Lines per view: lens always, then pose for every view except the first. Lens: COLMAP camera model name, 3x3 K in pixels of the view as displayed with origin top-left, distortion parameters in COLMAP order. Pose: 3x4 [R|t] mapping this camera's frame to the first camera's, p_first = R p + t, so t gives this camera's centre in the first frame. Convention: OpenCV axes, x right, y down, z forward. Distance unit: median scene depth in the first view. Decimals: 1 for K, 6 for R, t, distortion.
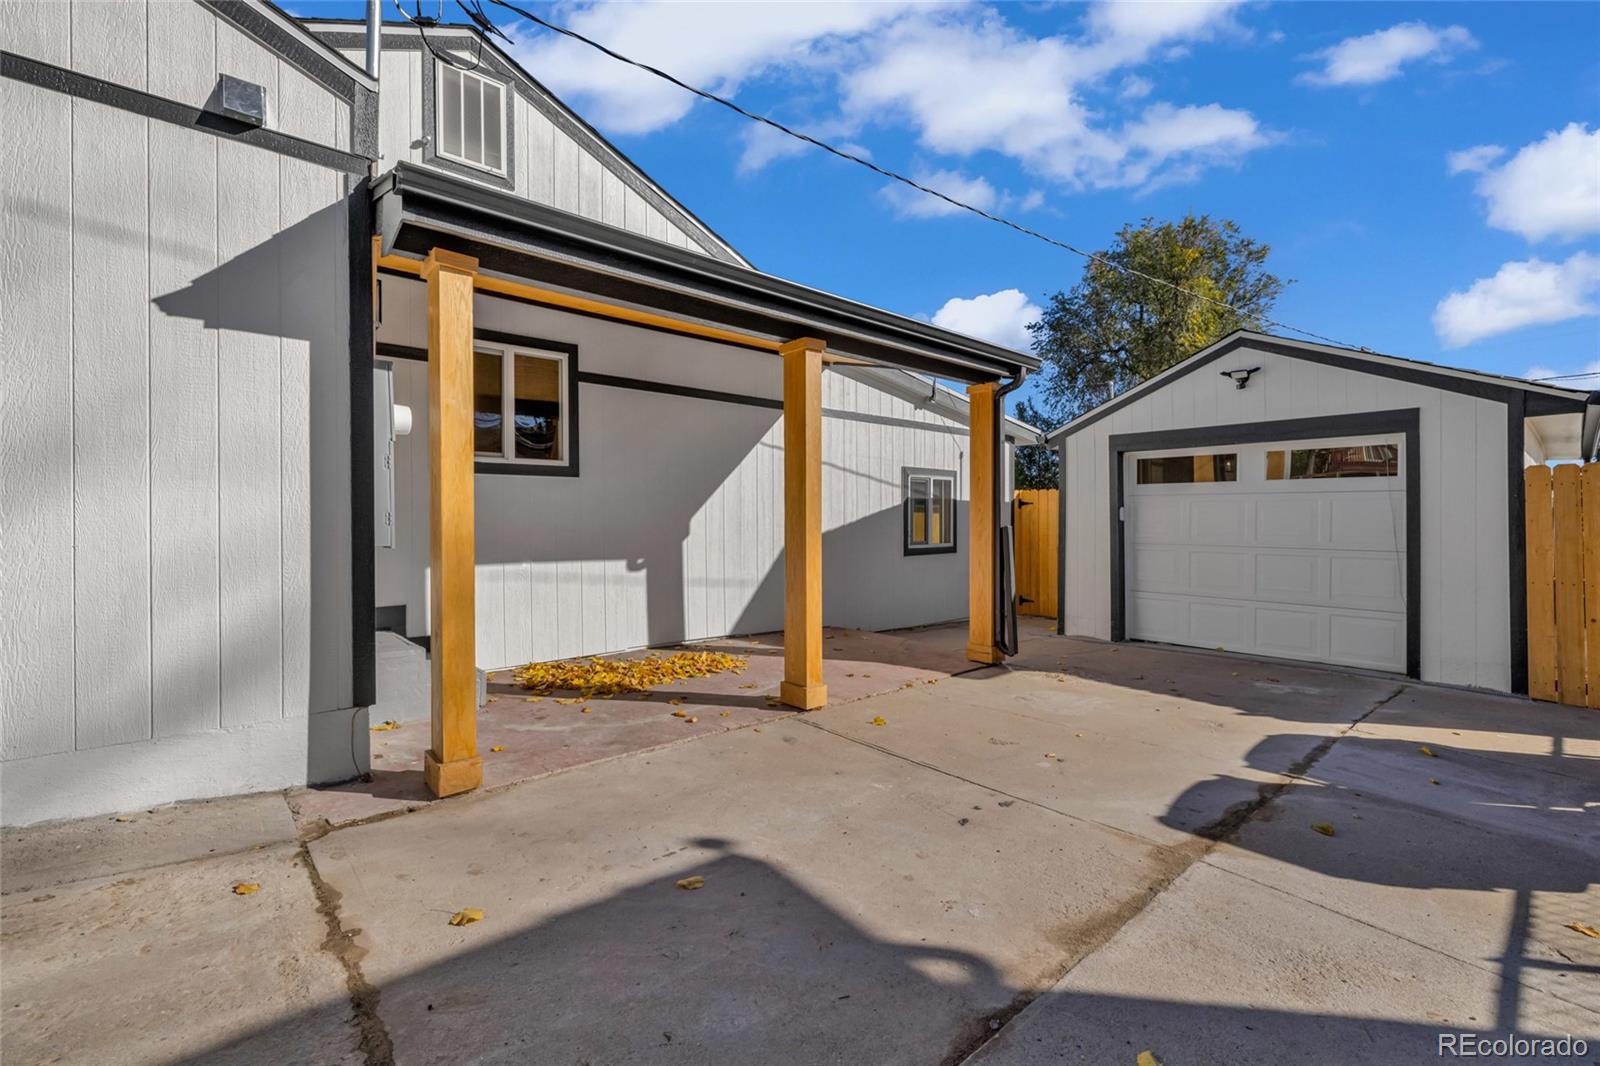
lens RADIAL K [[680.0, 0, 800.5], [0, 680.0, 525.4], [0, 0, 1]] dist [-0.001351, 0.000232]
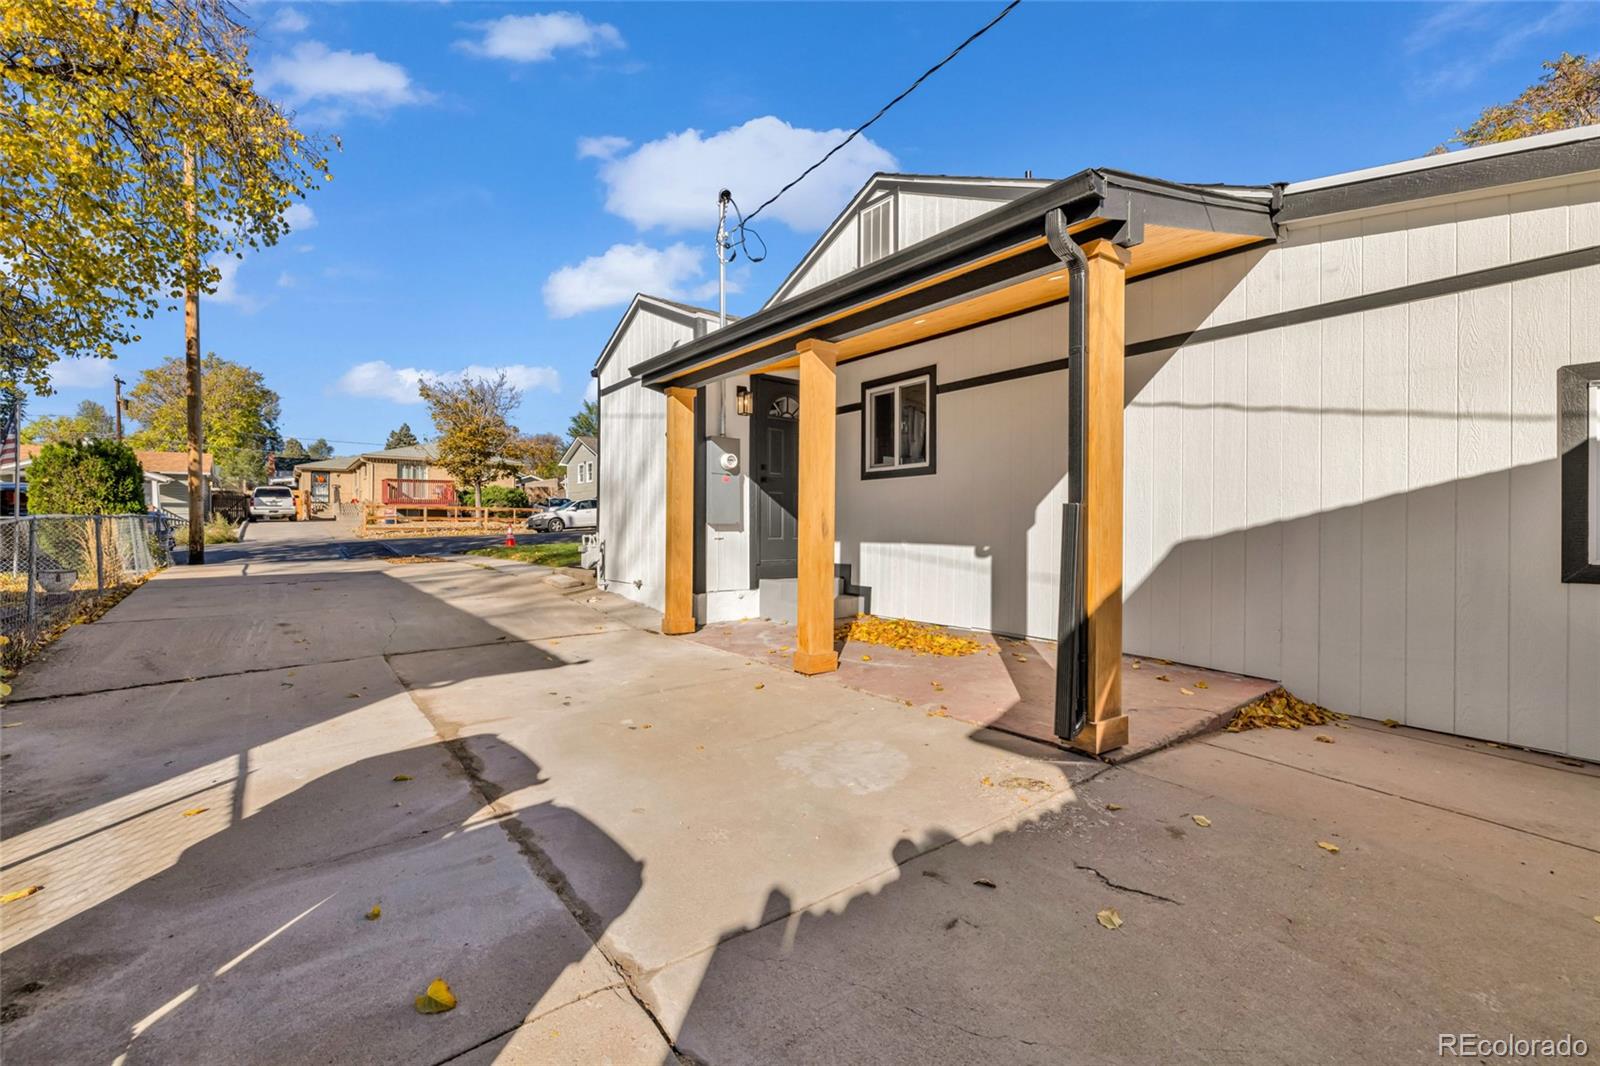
lens RADIAL K [[685.2, 0, 797.0], [0, 685.2, 526.9], [0, 0, 1]] dist [0.001373, 0.000577]
pose [[-0.064621, 0.002012, -0.997908, 1.510904], [-0.009812, 0.999948, 0.002651, 0.035598], [0.997862, 0.009963, -0.064598, 1.409059]]
